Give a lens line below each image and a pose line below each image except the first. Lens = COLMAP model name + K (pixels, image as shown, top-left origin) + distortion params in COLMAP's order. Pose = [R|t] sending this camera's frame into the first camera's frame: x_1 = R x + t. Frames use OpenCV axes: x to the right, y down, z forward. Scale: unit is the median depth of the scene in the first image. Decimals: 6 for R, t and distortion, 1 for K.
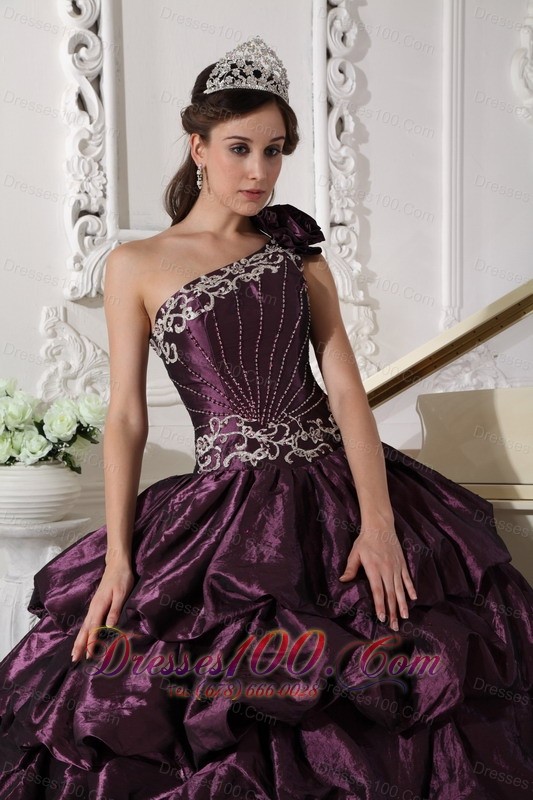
lens RADIAL K [[1472.9, 0, 268.1], [0, 1472.9, 398.0], [0, 0, 1]] dist [0.257568, 0.000000]
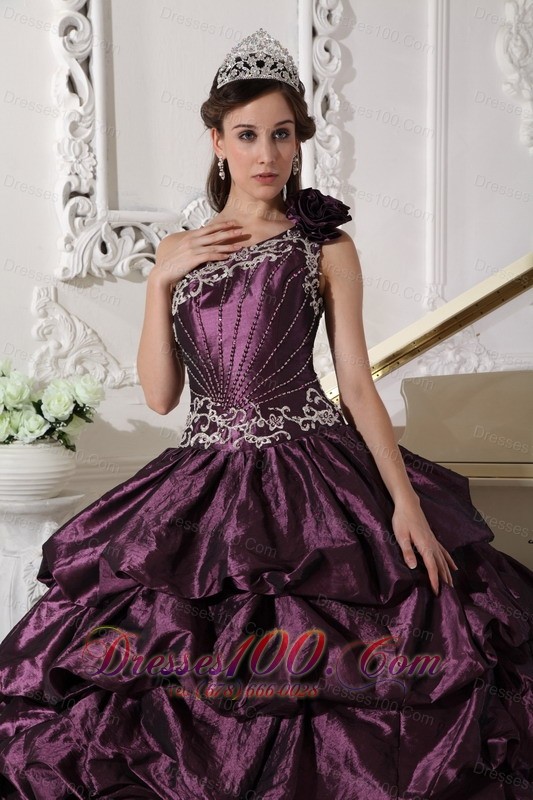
lens RADIAL K [[1732.0, 0, 271.2], [0, 1732.0, 393.0], [0, 0, 1]] dist [0.376563, 0.000000]
pose [[0.999539, 0.000859, 0.030362, -0.025883], [-0.001510, 0.999769, 0.021420, -0.014821], [-0.030336, -0.021456, 0.999309, -0.198827]]
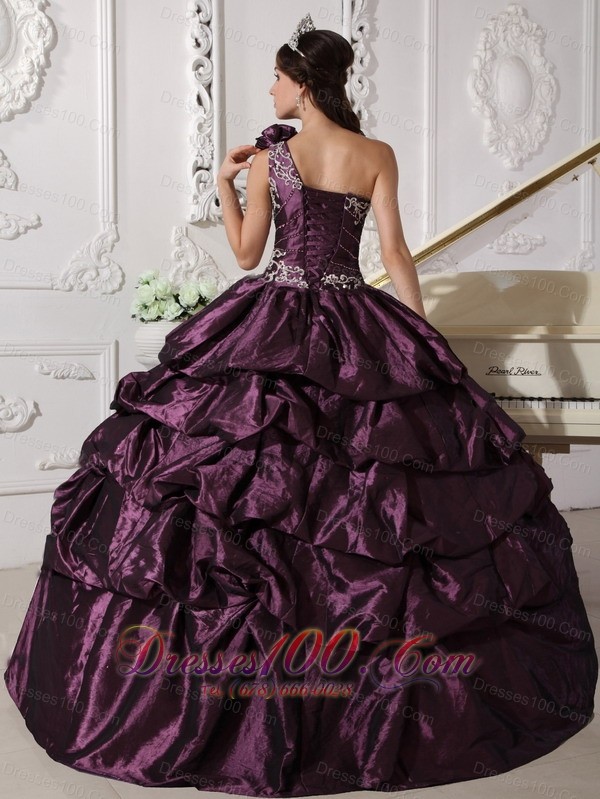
lens RADIAL K [[1260.7, 0, 302.2], [0, 1260.7, 337.5], [0, 0, 1]] dist [0.050760, 0.000000]
pose [[0.999787, 0.010660, 0.017674, -0.035427], [-0.010640, 0.999943, -0.001234, 0.058228], [-0.017686, 0.001046, 0.999843, -0.363006]]
